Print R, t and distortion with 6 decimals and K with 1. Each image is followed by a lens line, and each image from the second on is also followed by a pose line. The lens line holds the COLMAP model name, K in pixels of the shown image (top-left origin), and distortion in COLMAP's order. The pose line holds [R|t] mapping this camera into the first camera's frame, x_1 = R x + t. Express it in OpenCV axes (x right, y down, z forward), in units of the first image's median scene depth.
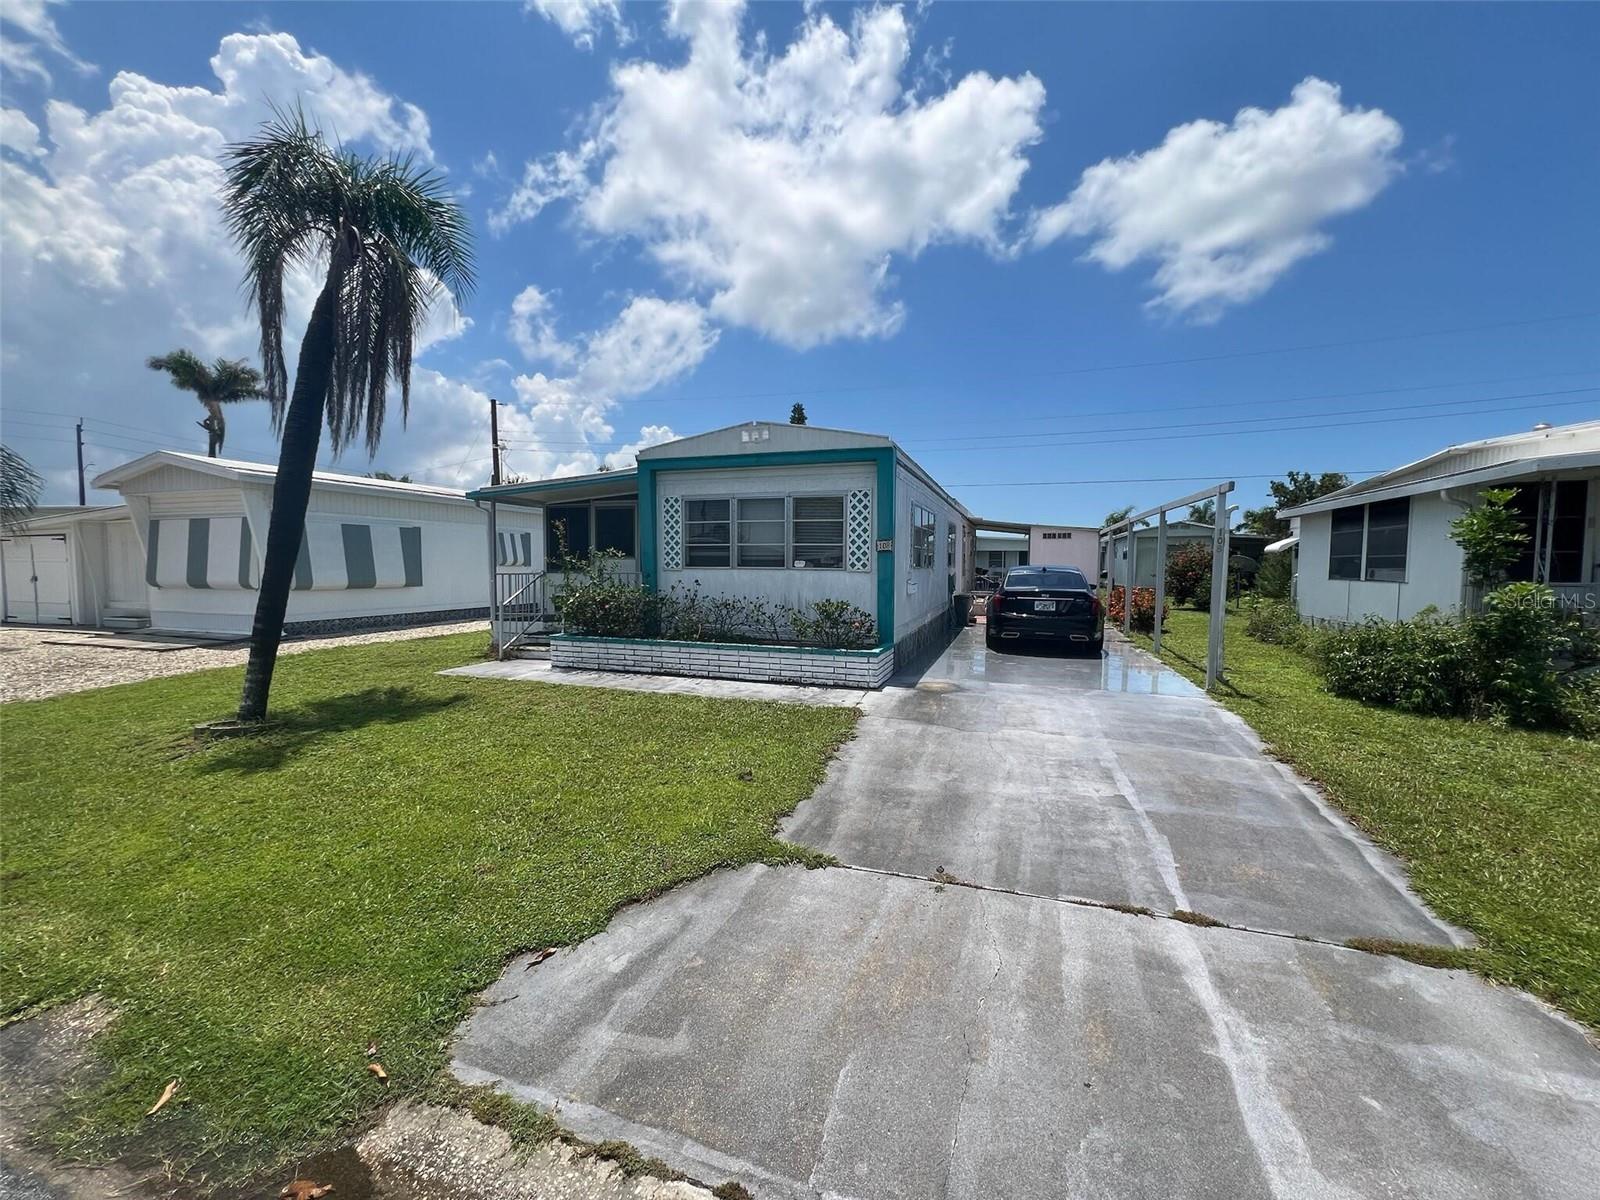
lens RADIAL K [[640.6, 0, 800.2], [0, 640.6, 604.6], [0, 0, 1]] dist [-0.001910, 0.000816]
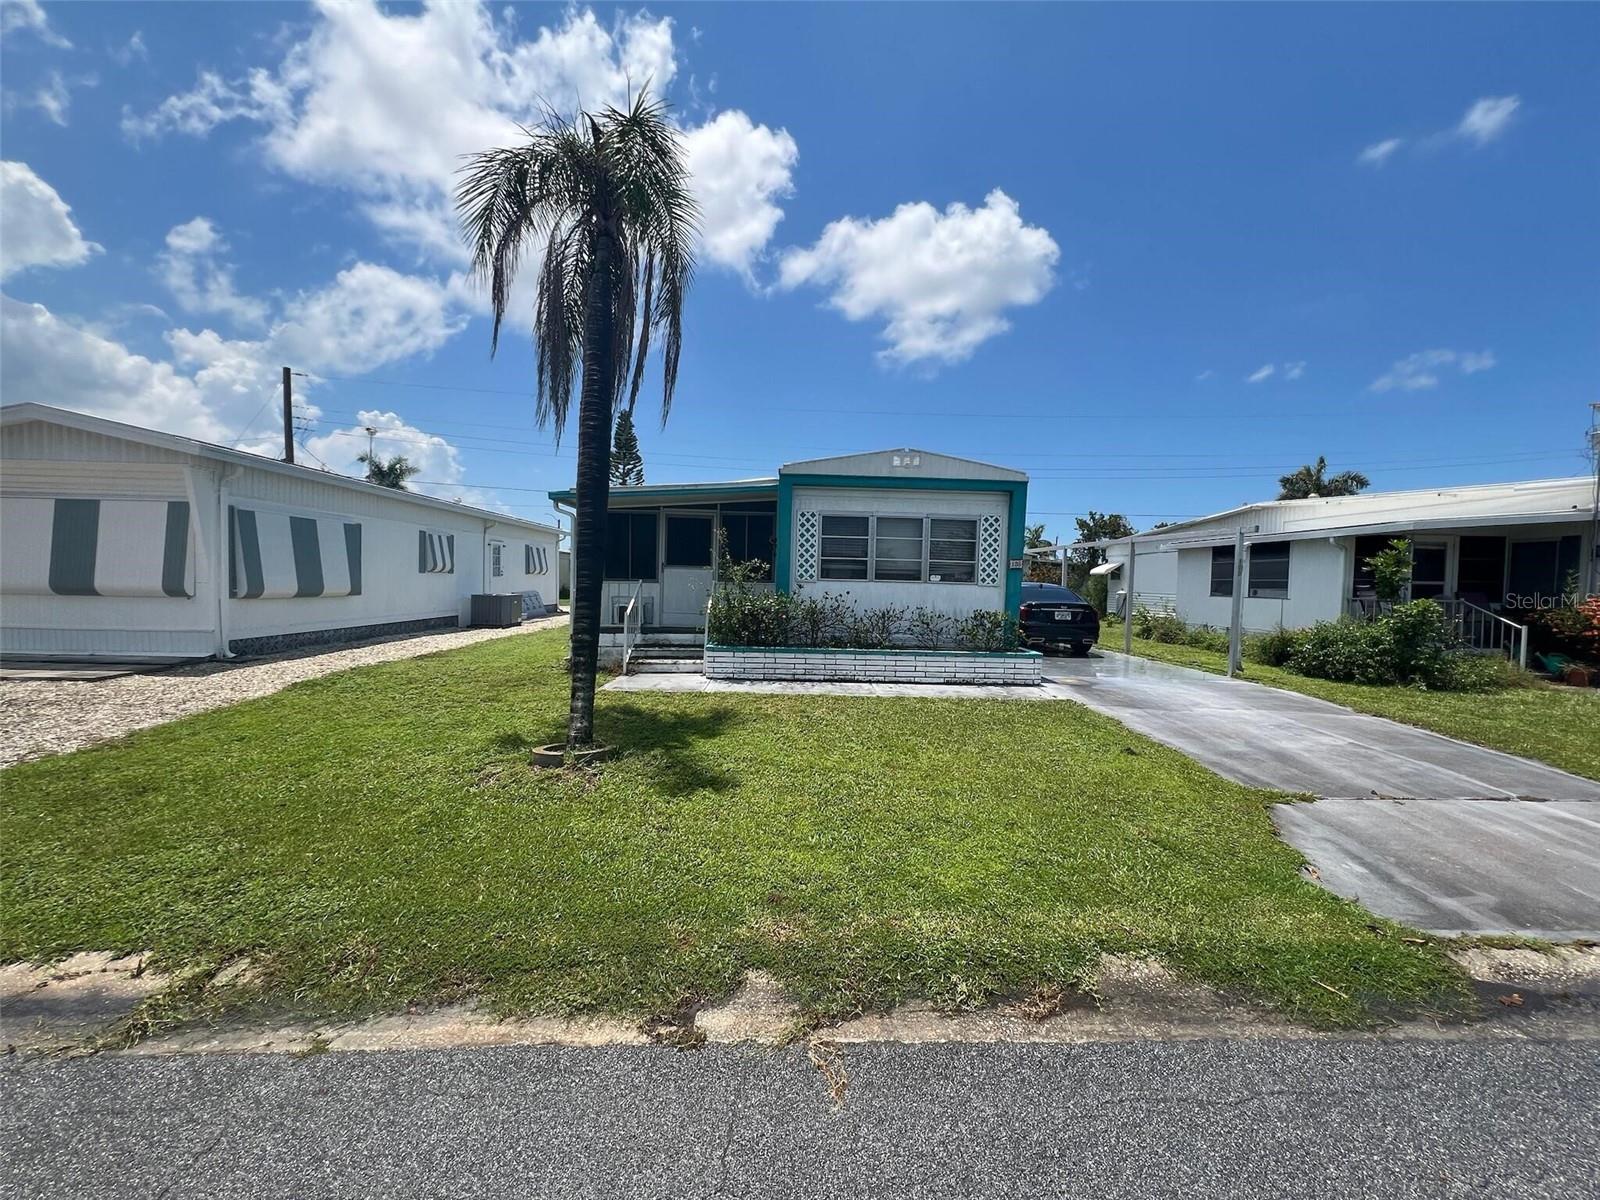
lens RADIAL K [[640.6, 0, 800.2], [0, 640.6, 604.6], [0, 0, 1]] dist [-0.001910, 0.000816]
pose [[0.935062, 0.004138, 0.354461, -0.613477], [0.003402, 0.999781, -0.020648, 0.004929], [-0.354468, 0.020513, 0.934843, 0.038457]]
